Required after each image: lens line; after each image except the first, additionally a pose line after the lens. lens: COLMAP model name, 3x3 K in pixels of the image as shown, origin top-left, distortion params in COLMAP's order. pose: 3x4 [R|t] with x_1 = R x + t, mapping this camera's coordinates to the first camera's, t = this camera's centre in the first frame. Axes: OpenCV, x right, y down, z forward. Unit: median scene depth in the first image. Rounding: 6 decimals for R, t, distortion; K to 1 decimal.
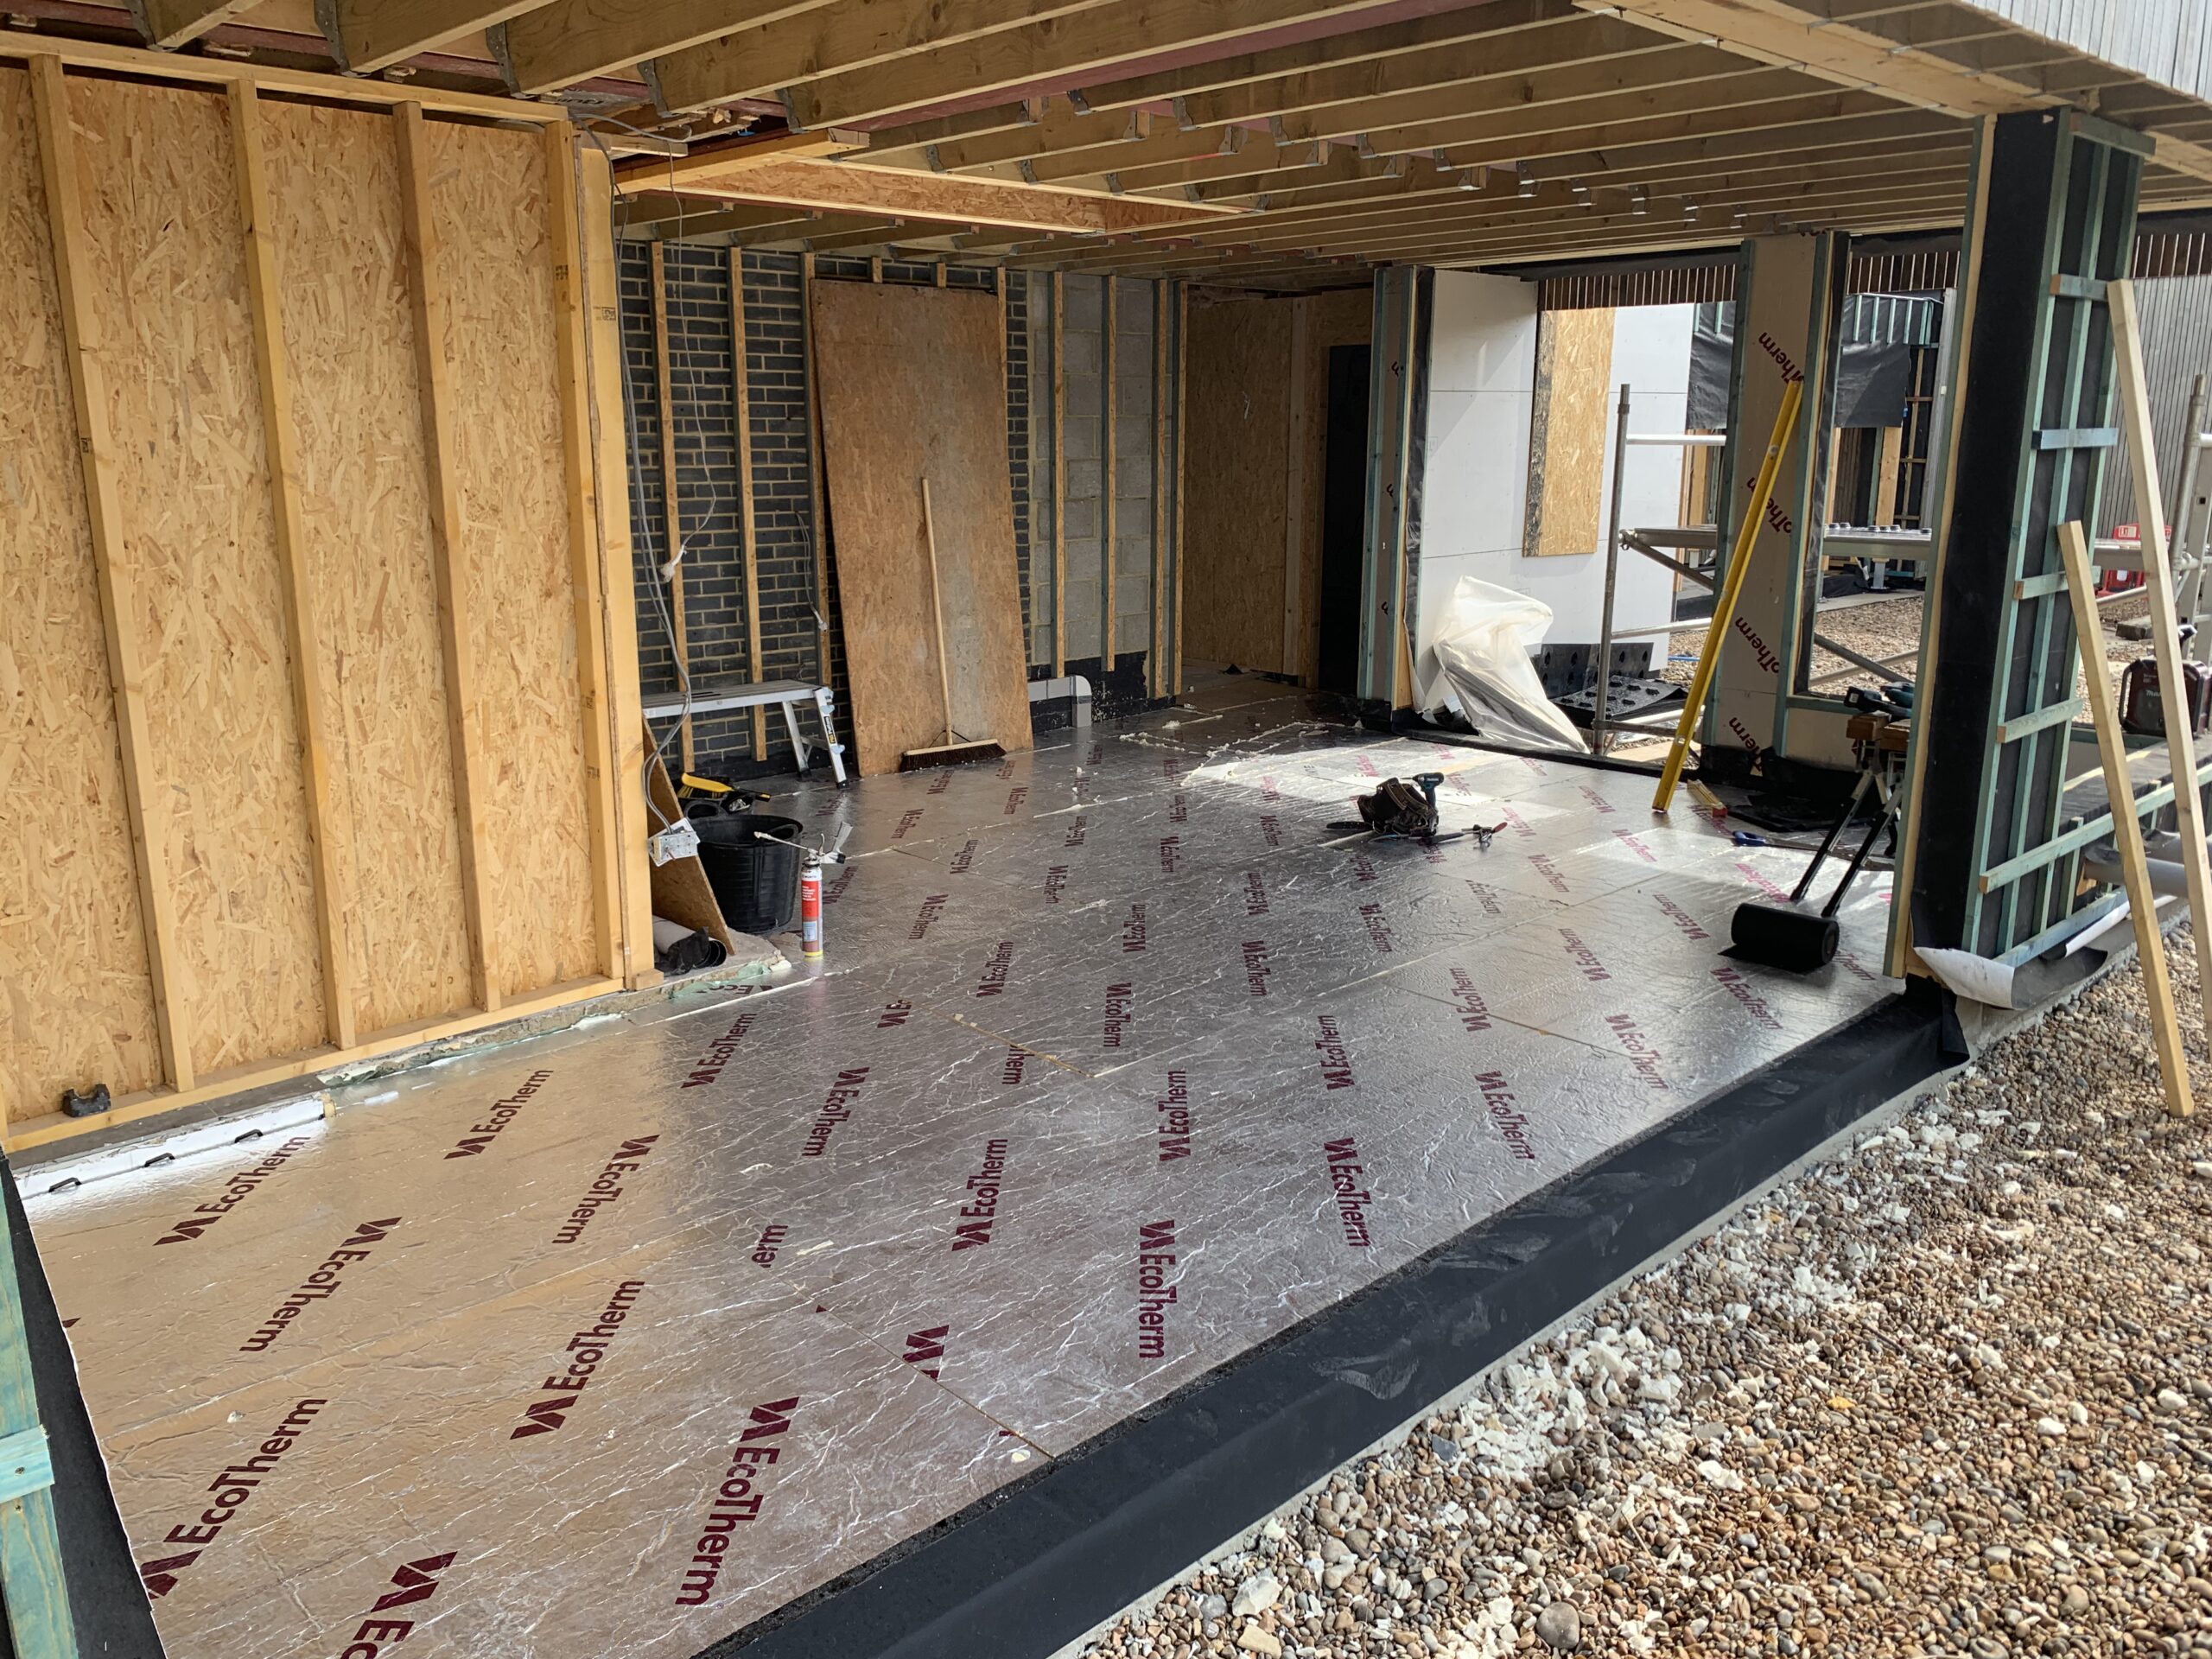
lens RADIAL K [[1680.8, 0, 1106.0], [0, 1680.8, 829.5], [0, 0, 1]] dist [0.016838, 0.002106]
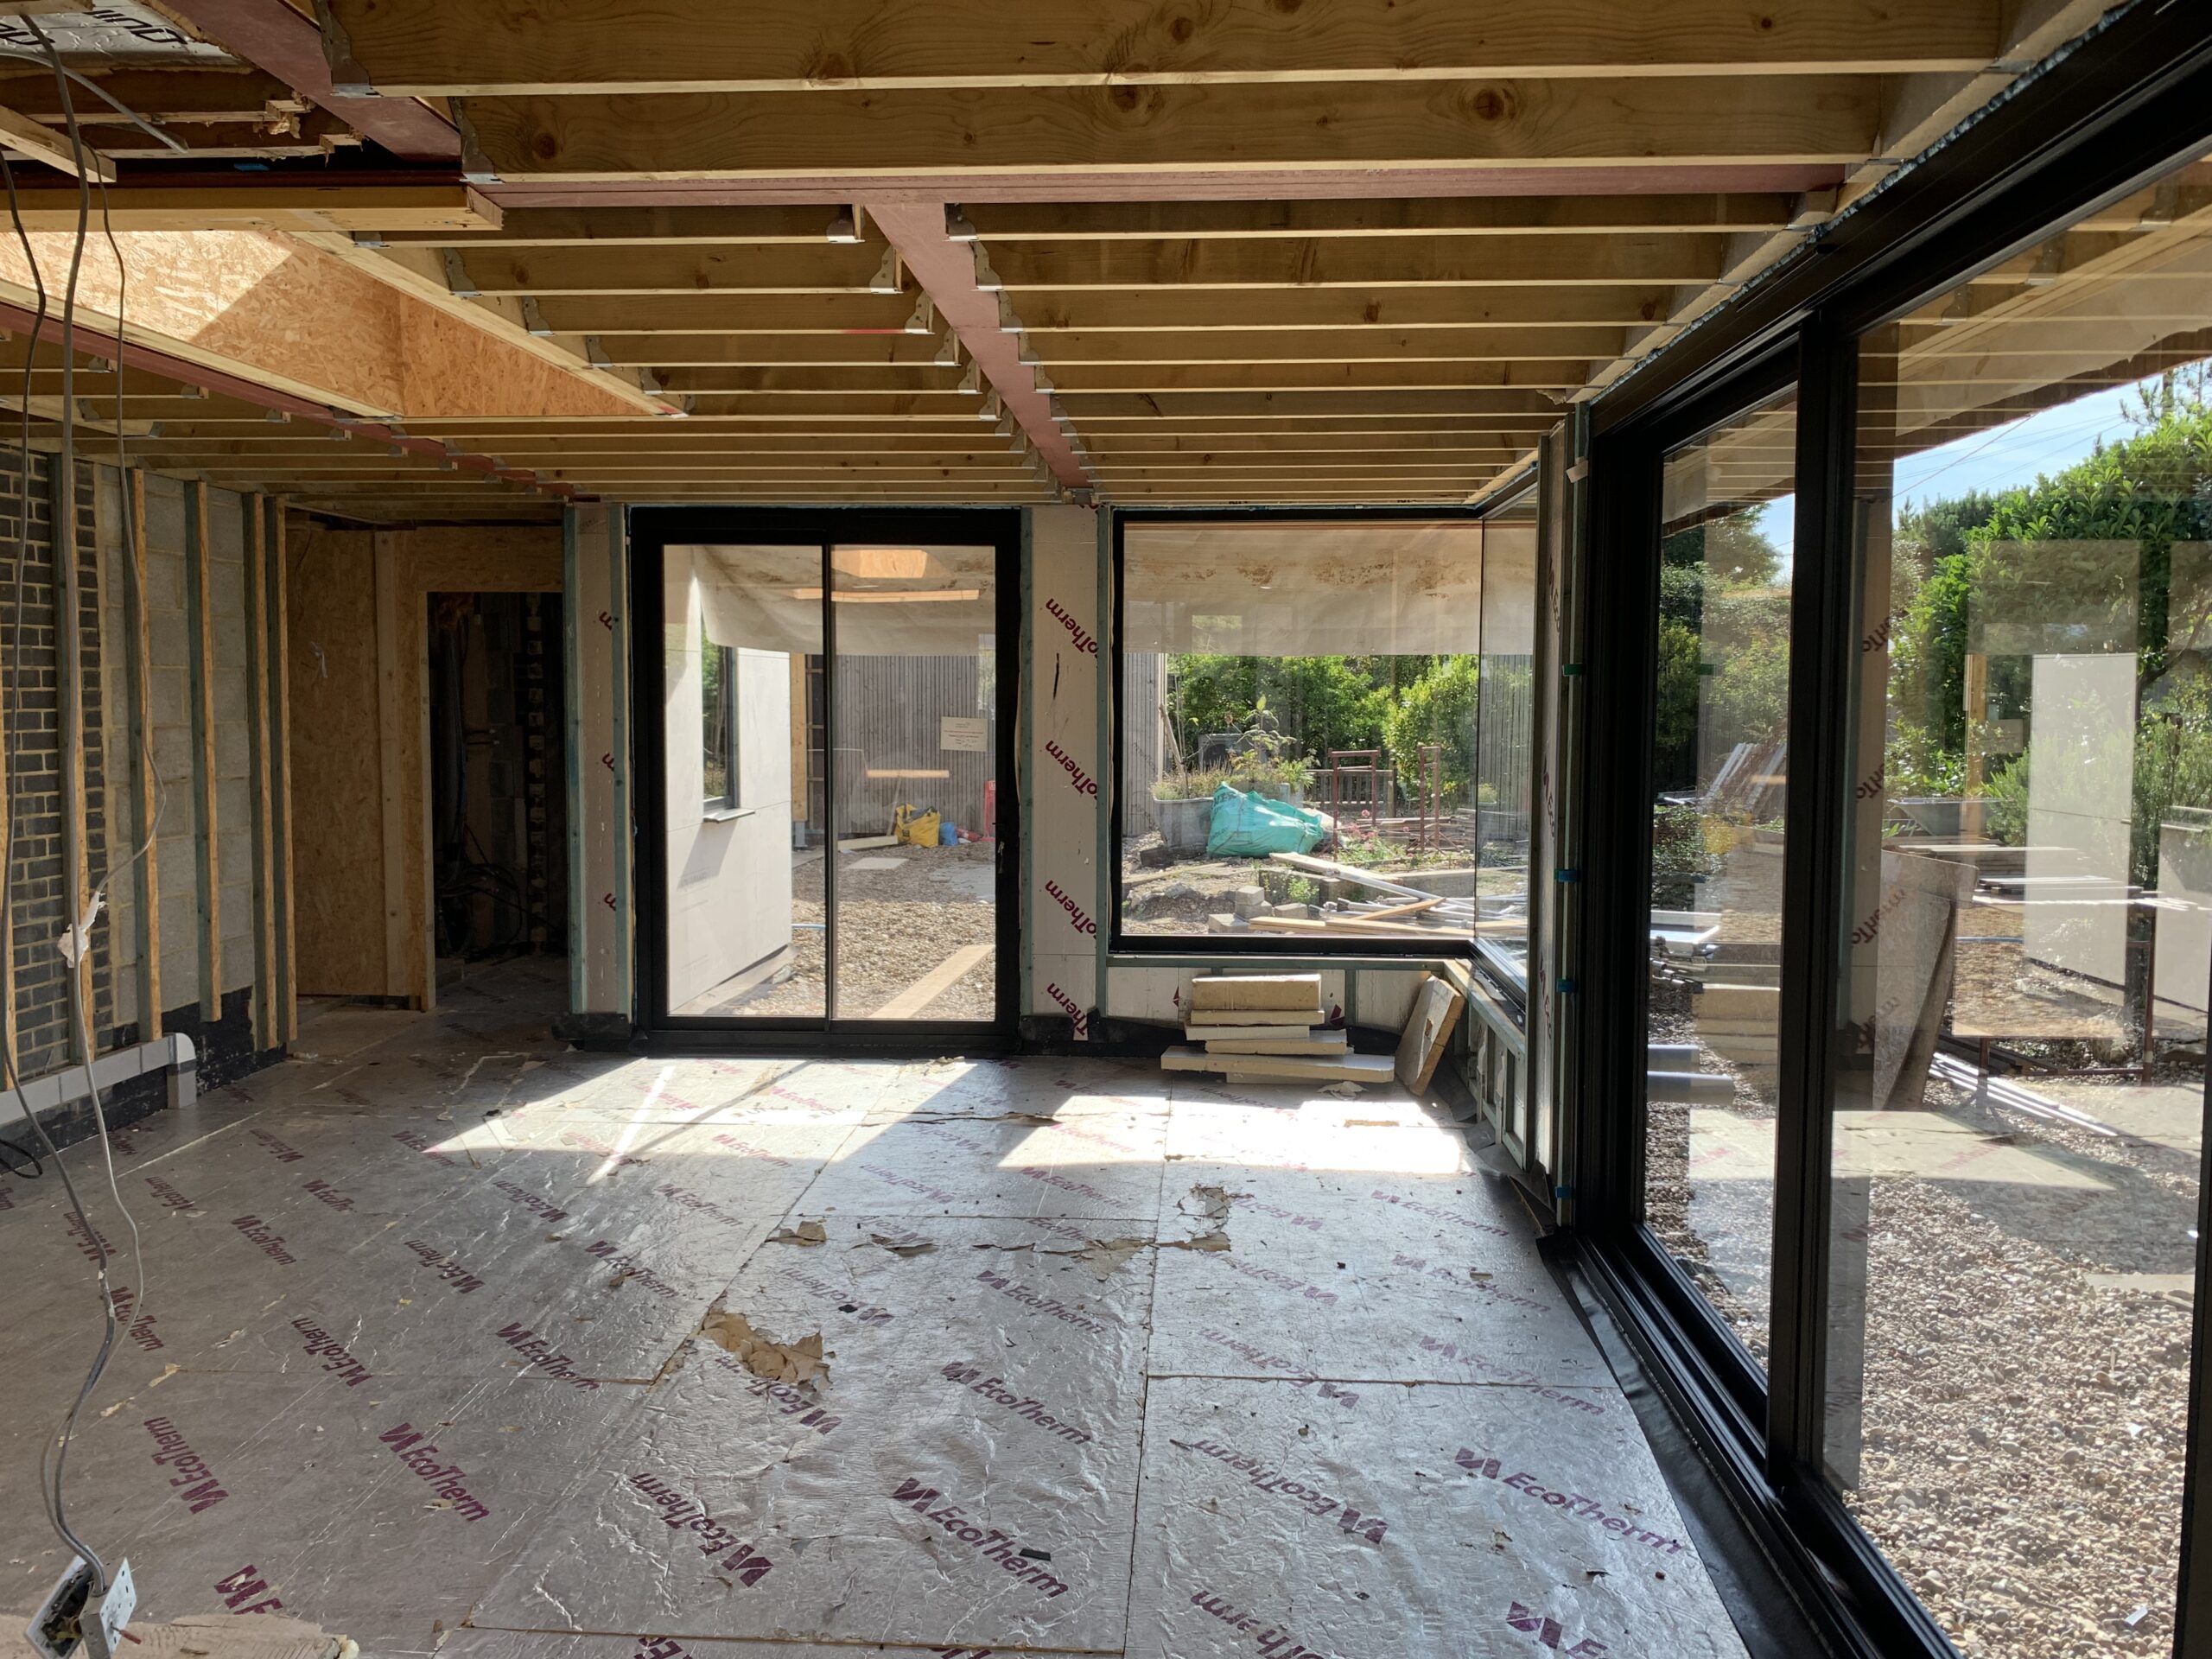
lens RADIAL K [[1669.1, 0, 1109.5], [0, 1669.1, 750.8], [0, 0, 1]] dist [0.011854, -0.002428]
pose [[0.722561, -0.019446, 0.691034, -0.215304], [0.159062, 0.977461, -0.138814, -0.049280], [-0.672759, 0.210219, 0.709368, 0.235814]]
